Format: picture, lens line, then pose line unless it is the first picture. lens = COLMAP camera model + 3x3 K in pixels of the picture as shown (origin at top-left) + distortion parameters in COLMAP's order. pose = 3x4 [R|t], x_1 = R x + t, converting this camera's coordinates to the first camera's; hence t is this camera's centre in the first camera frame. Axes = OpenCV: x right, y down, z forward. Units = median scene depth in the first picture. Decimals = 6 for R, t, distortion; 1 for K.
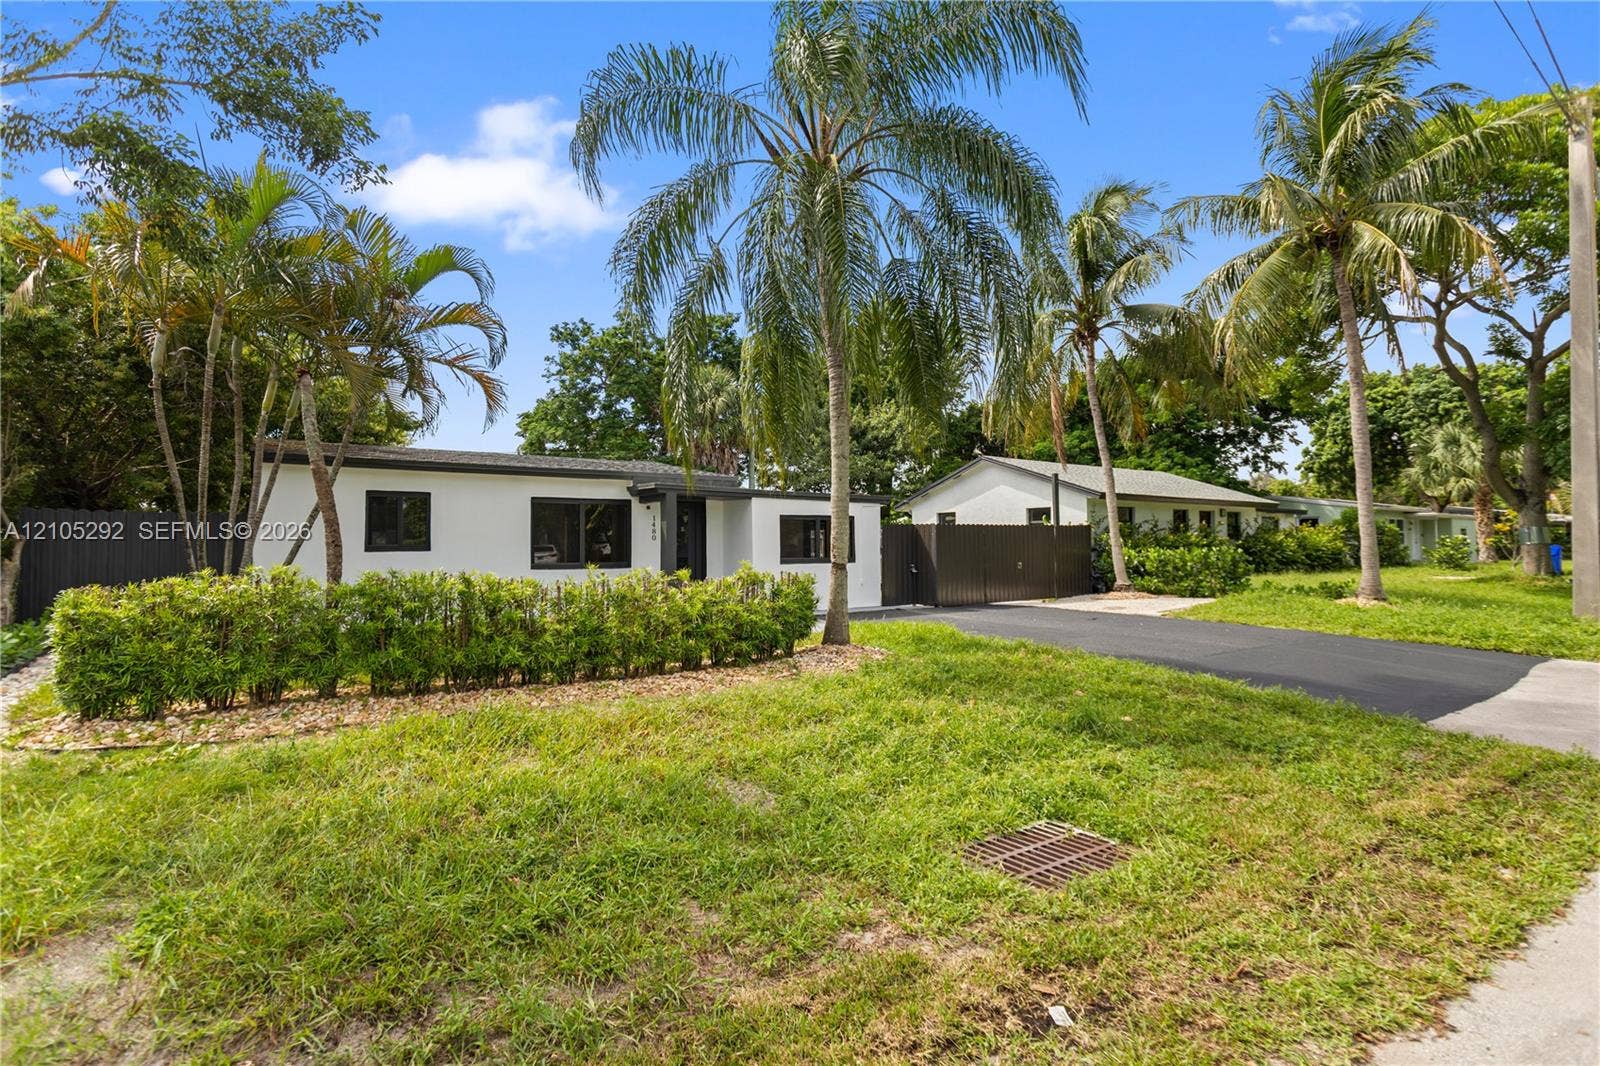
lens RADIAL K [[769.0, 0, 800.0], [0, 769.0, 533.0], [0, 0, 1]] dist [0.002893, 0.000399]
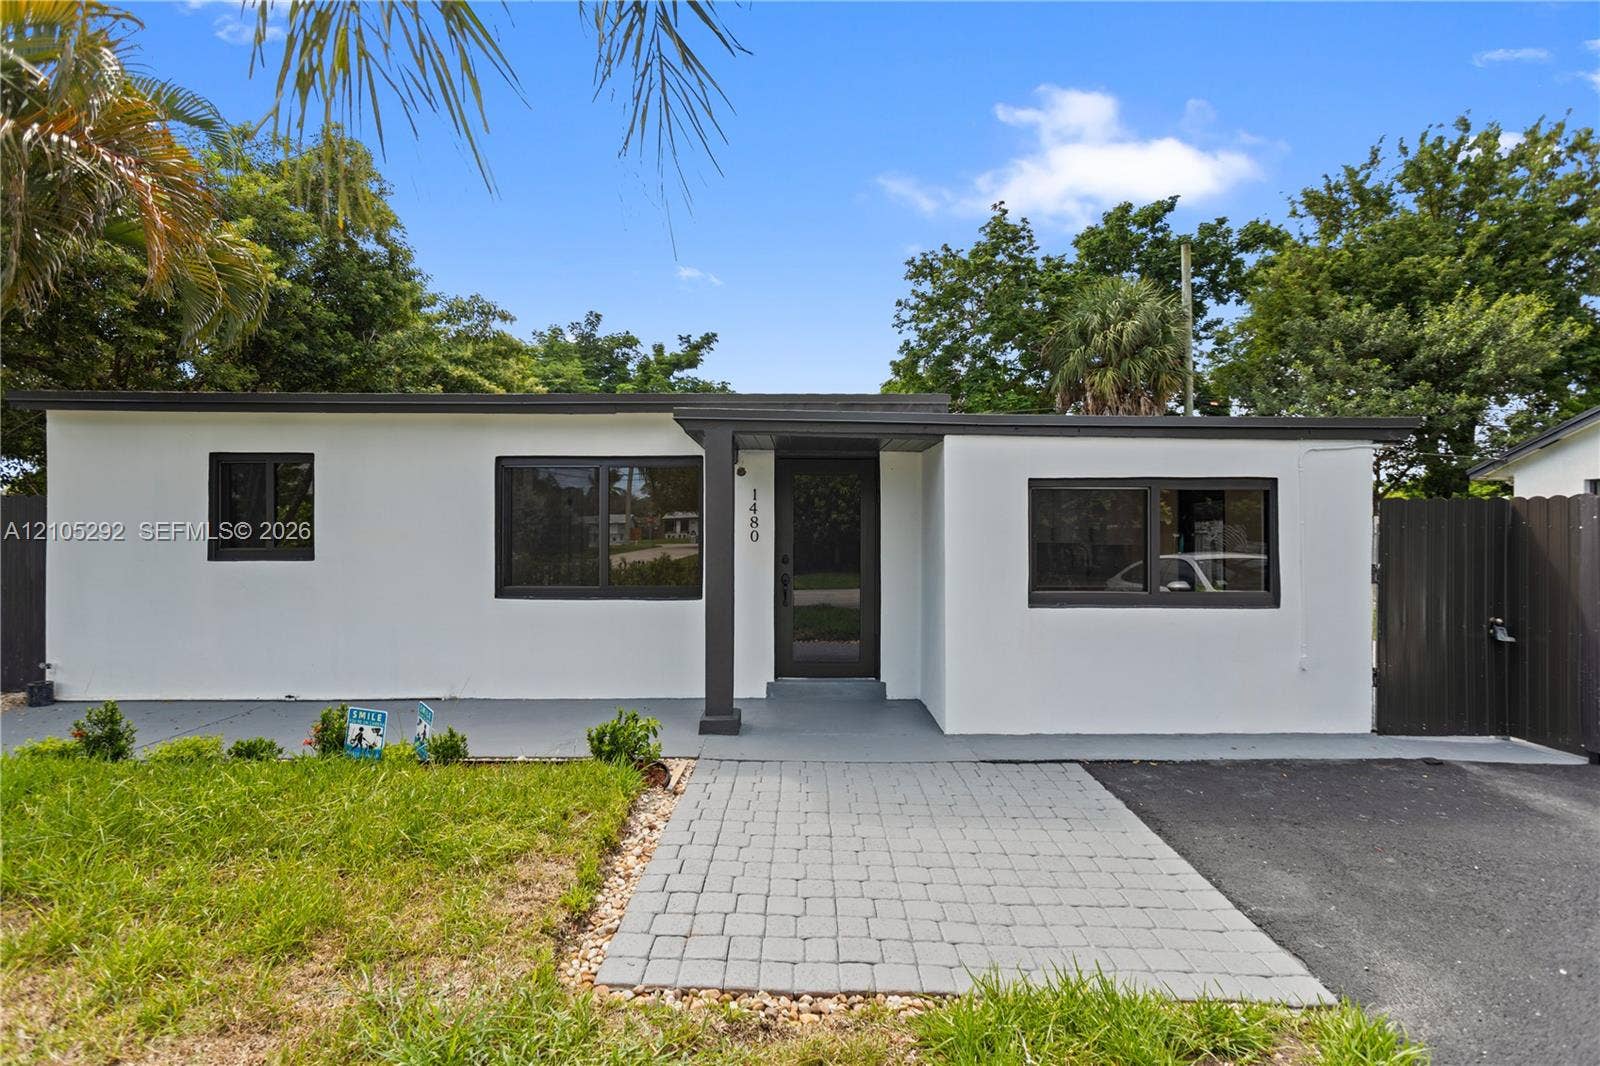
lens RADIAL K [[839.3, 0, 782.3], [0, 839.3, 513.3], [0, 0, 1]] dist [0.001387, 0.000715]
pose [[0.833111, -0.007997, -0.553048, 0.041479], [-0.001011, 0.999872, -0.015982, 0.000235], [0.553105, 0.013874, 0.832996, 0.234711]]
